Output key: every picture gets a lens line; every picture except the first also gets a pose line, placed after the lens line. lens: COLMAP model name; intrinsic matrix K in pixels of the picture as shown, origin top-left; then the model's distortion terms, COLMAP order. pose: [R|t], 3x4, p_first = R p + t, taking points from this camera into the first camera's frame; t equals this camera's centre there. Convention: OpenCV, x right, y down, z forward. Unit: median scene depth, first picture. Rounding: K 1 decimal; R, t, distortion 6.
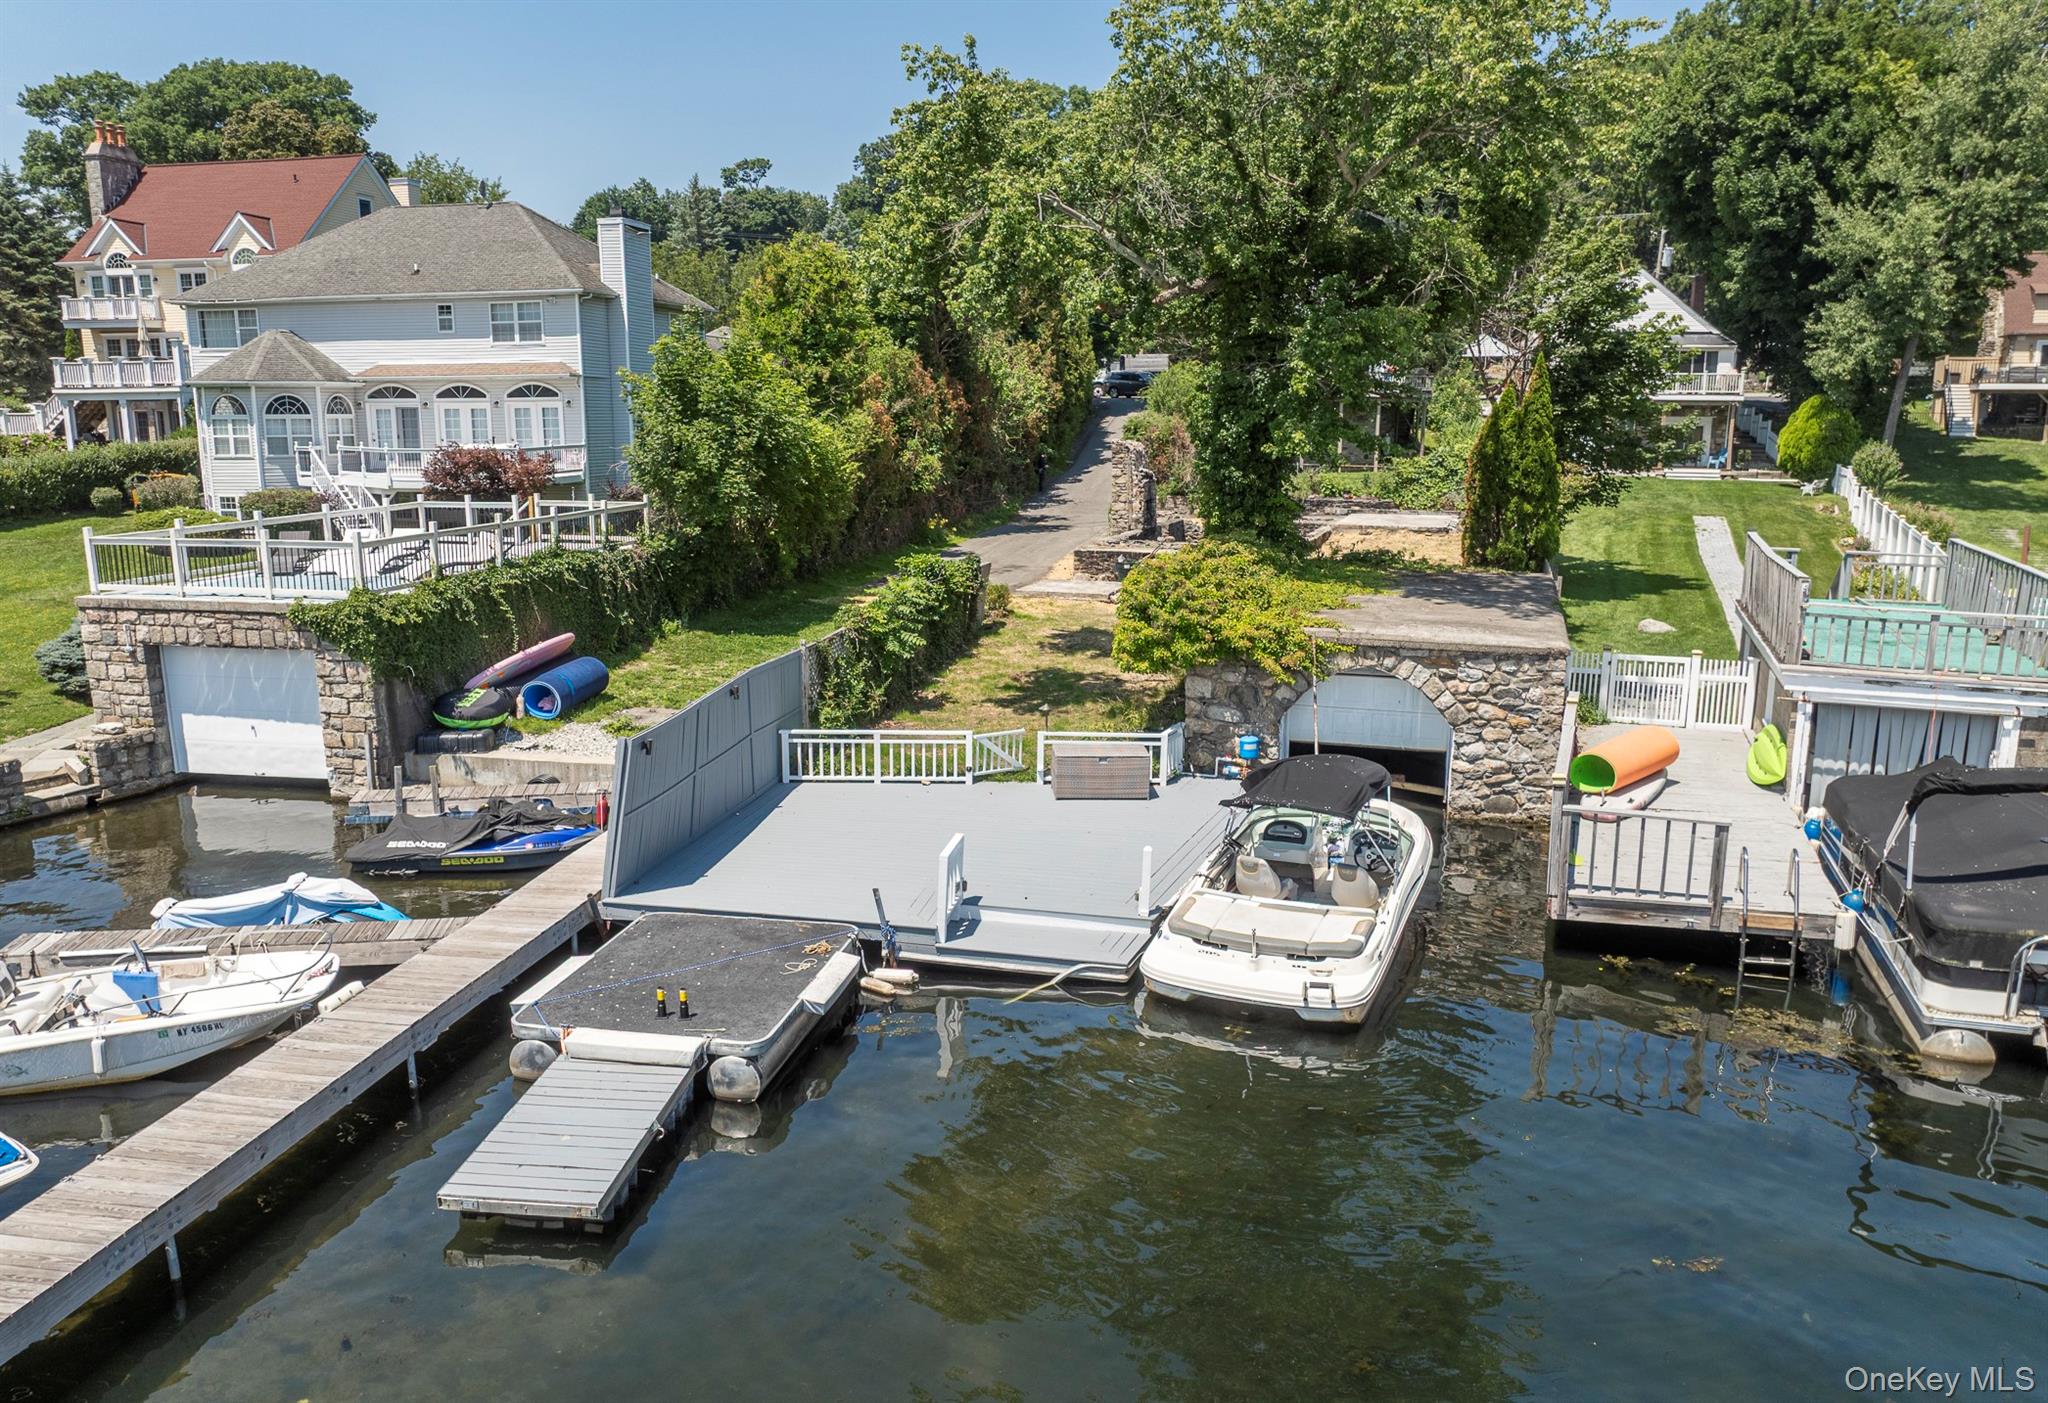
lens RADIAL K [[1447.4, 0, 1017.6], [0, 1447.4, 710.9], [0, 0, 1]] dist [-0.042555, 0.007931]
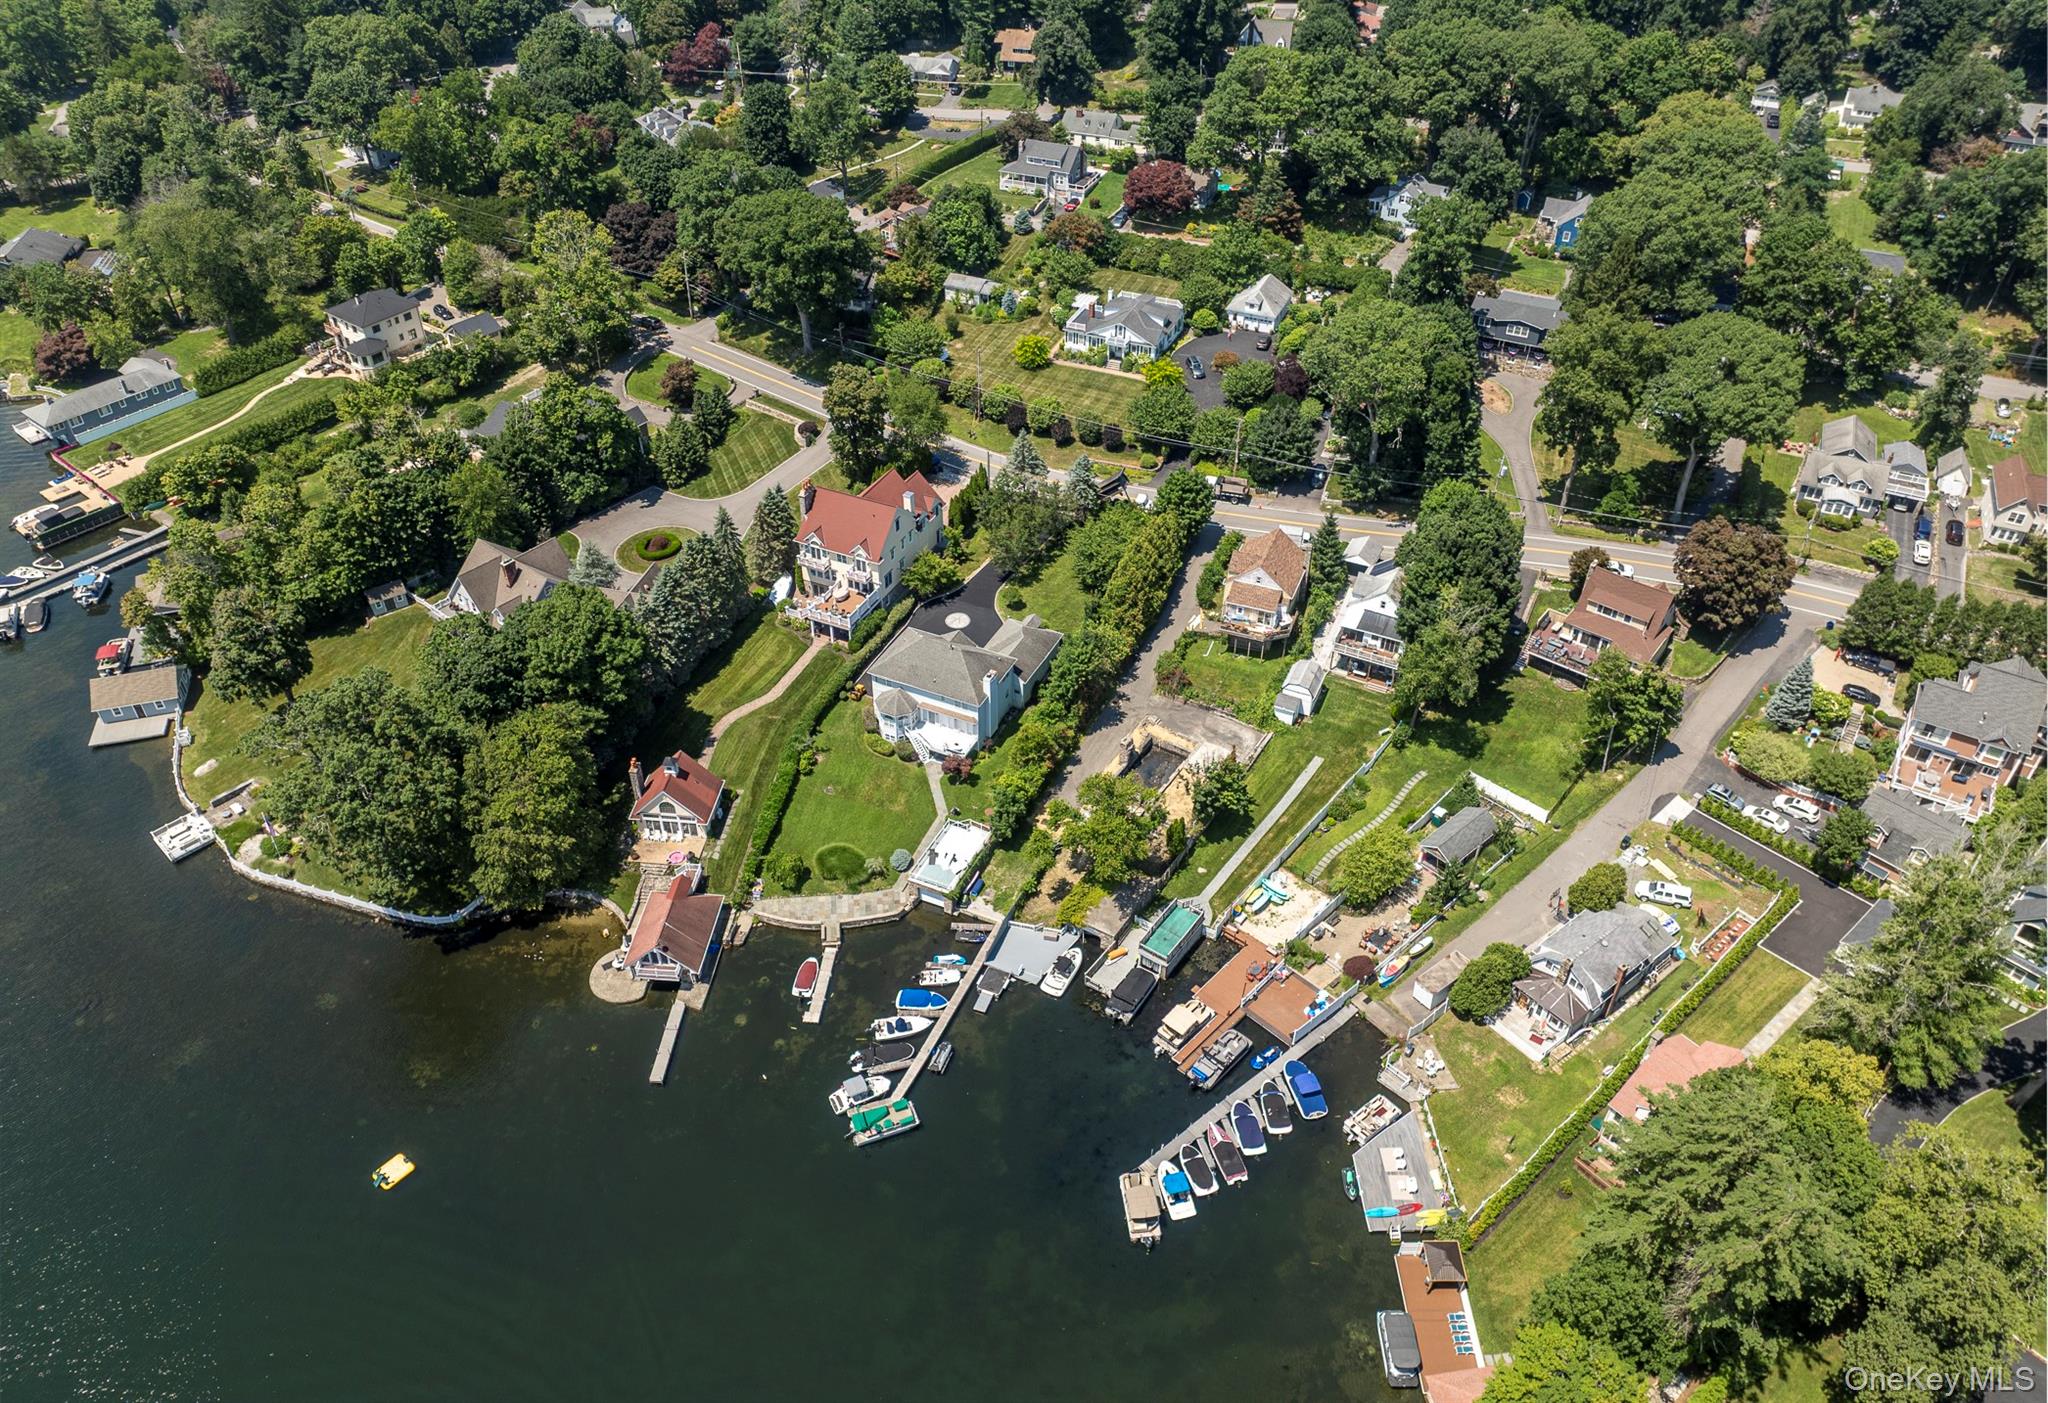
lens RADIAL K [[1447.4, 0, 1017.9], [0, 1447.4, 702.6], [0, 0, 1]] dist [-0.042555, 0.007931]
pose [[0.970195, 0.152061, -0.188679, 1.005386], [-0.049778, 0.887068, 0.458947, -3.997854], [0.237158, -0.435876, 0.868198, -4.457897]]
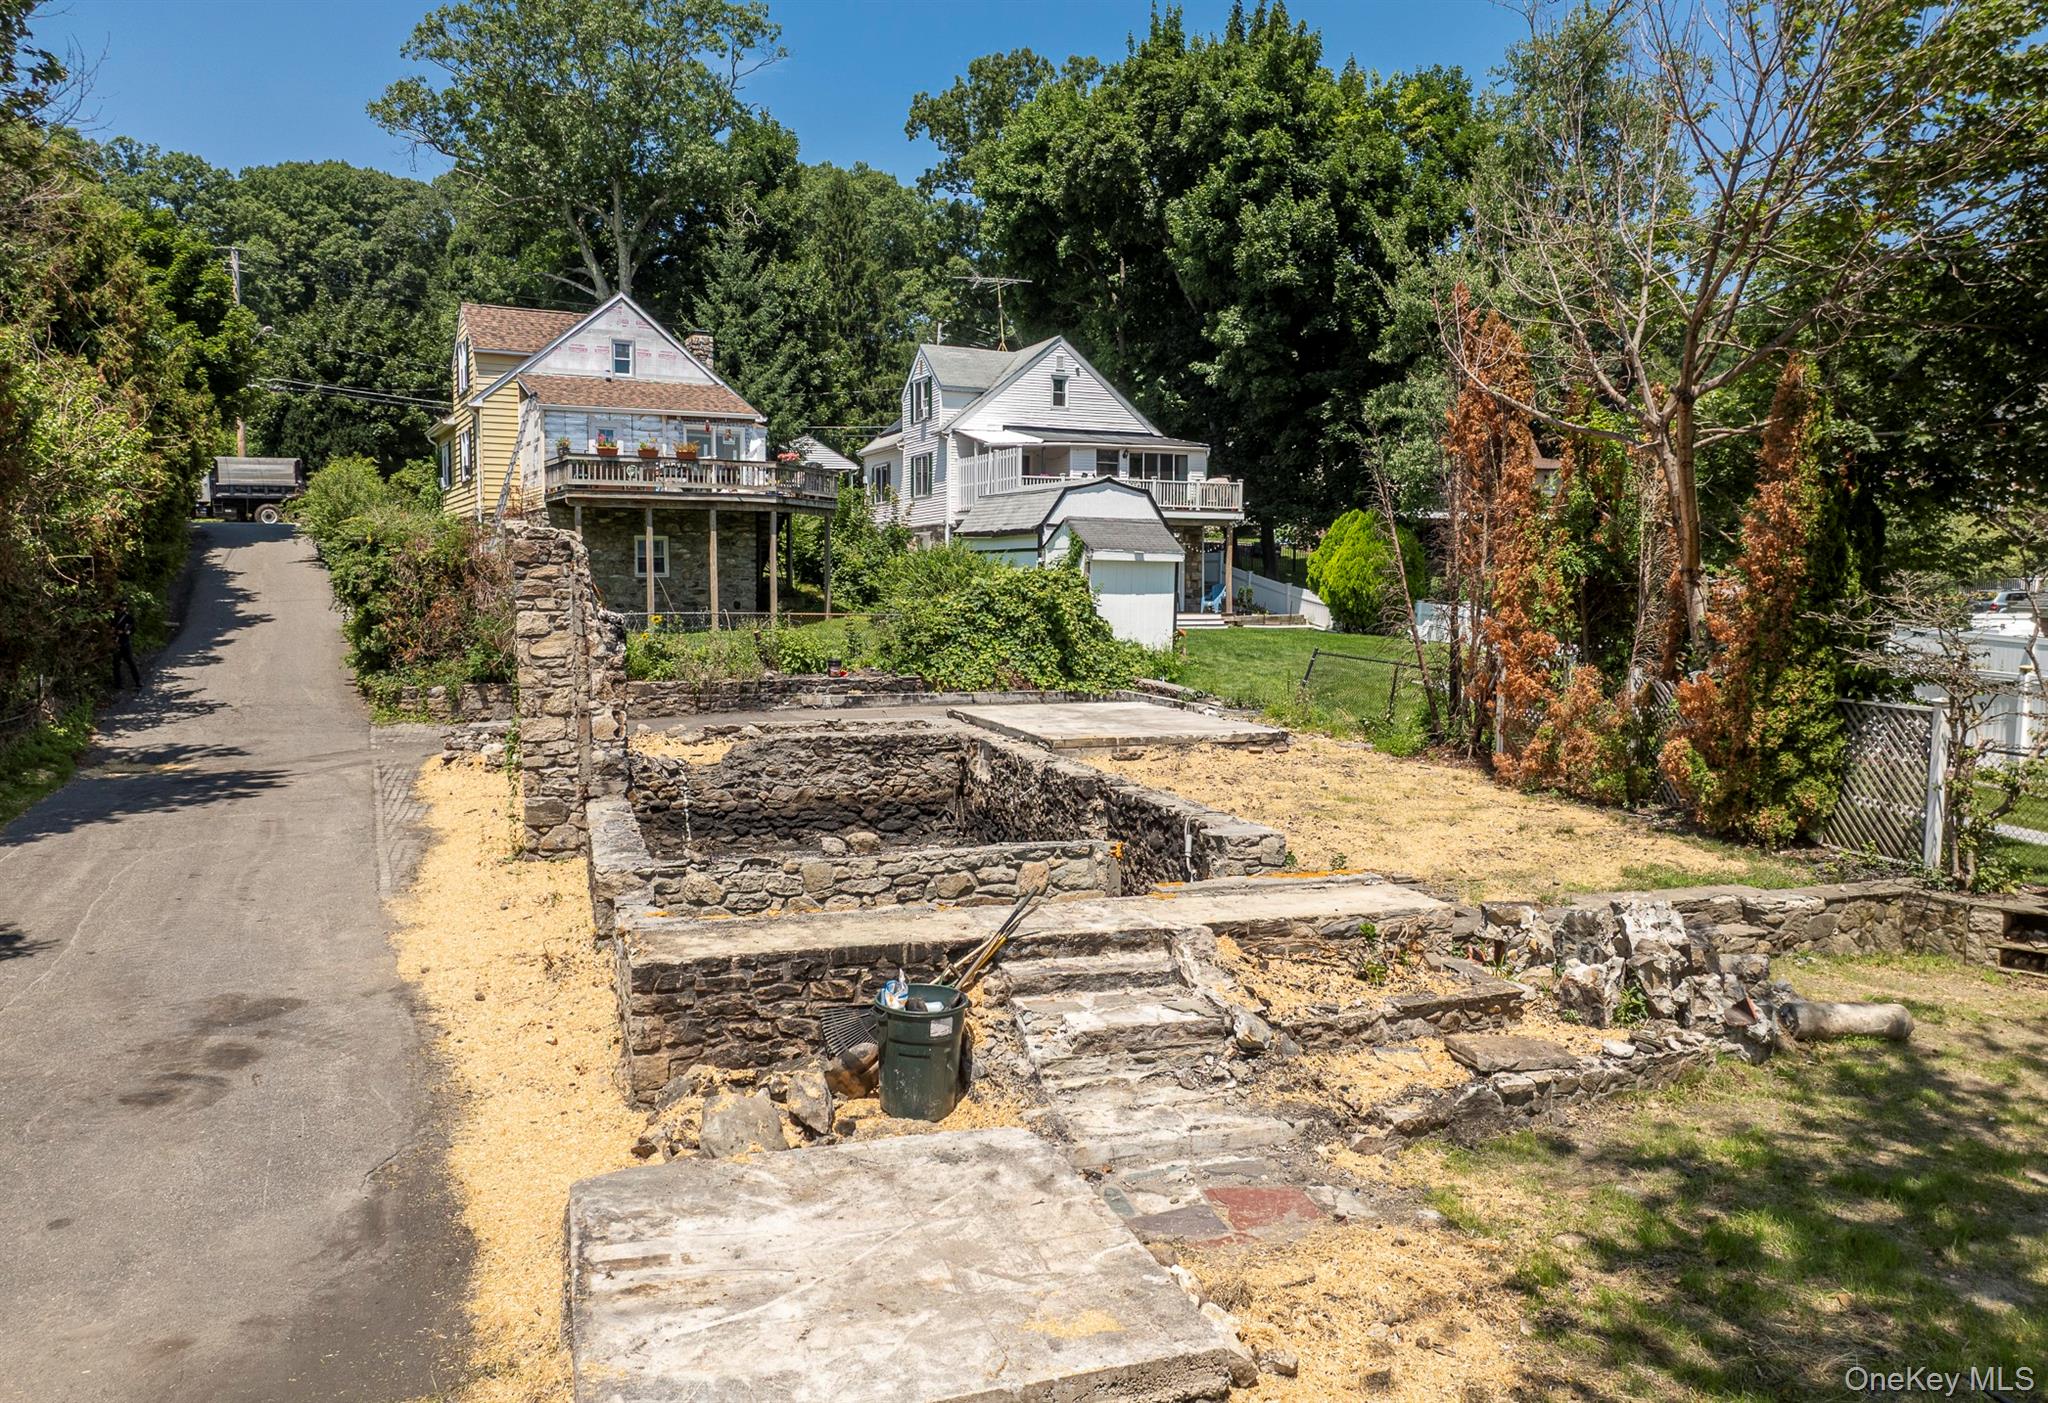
lens RADIAL K [[1447.4, 0, 1017.8], [0, 1447.4, 715.1], [0, 0, 1]] dist [-0.042555, 0.007931]
pose [[0.805010, -0.053245, 0.590867, -0.072379], [0.120056, 0.989979, -0.074357, -0.229002], [-0.580986, 0.130795, 0.803335, 1.443905]]
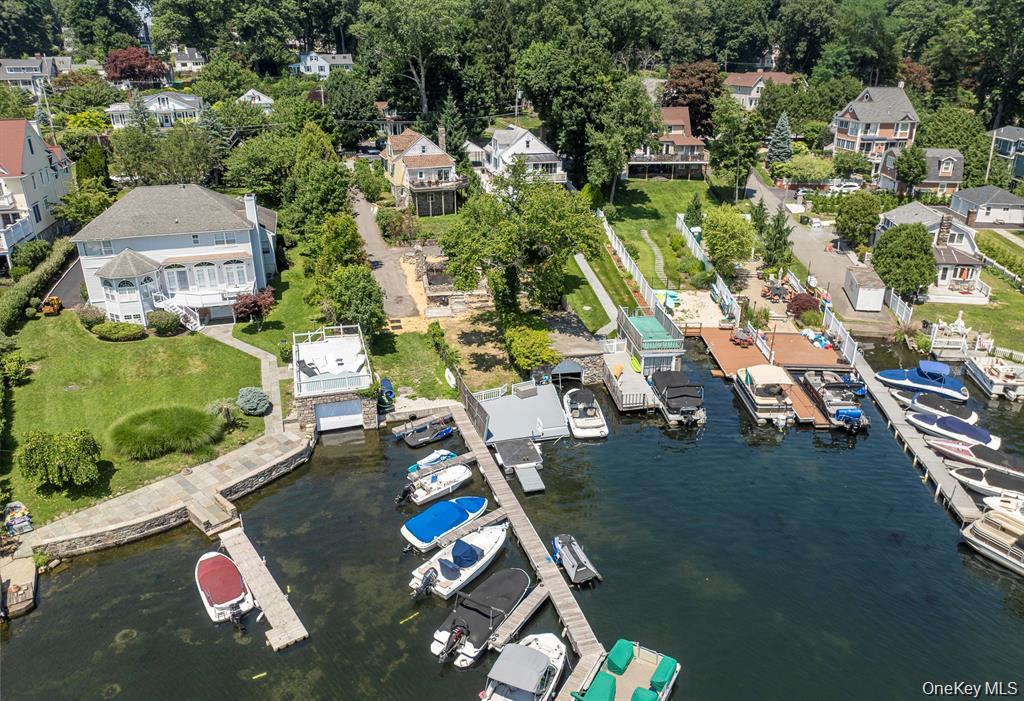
lens RADIAL K [[723.7, 0, 509.5], [0, 723.7, 353.7], [0, 0, 1]] dist [-0.042555, 0.007931]
pose [[0.887456, -0.181069, 0.423835, -0.978572], [0.096894, 0.972342, 0.212517, -0.589510], [-0.450592, -0.147532, 0.880455, -1.106840]]
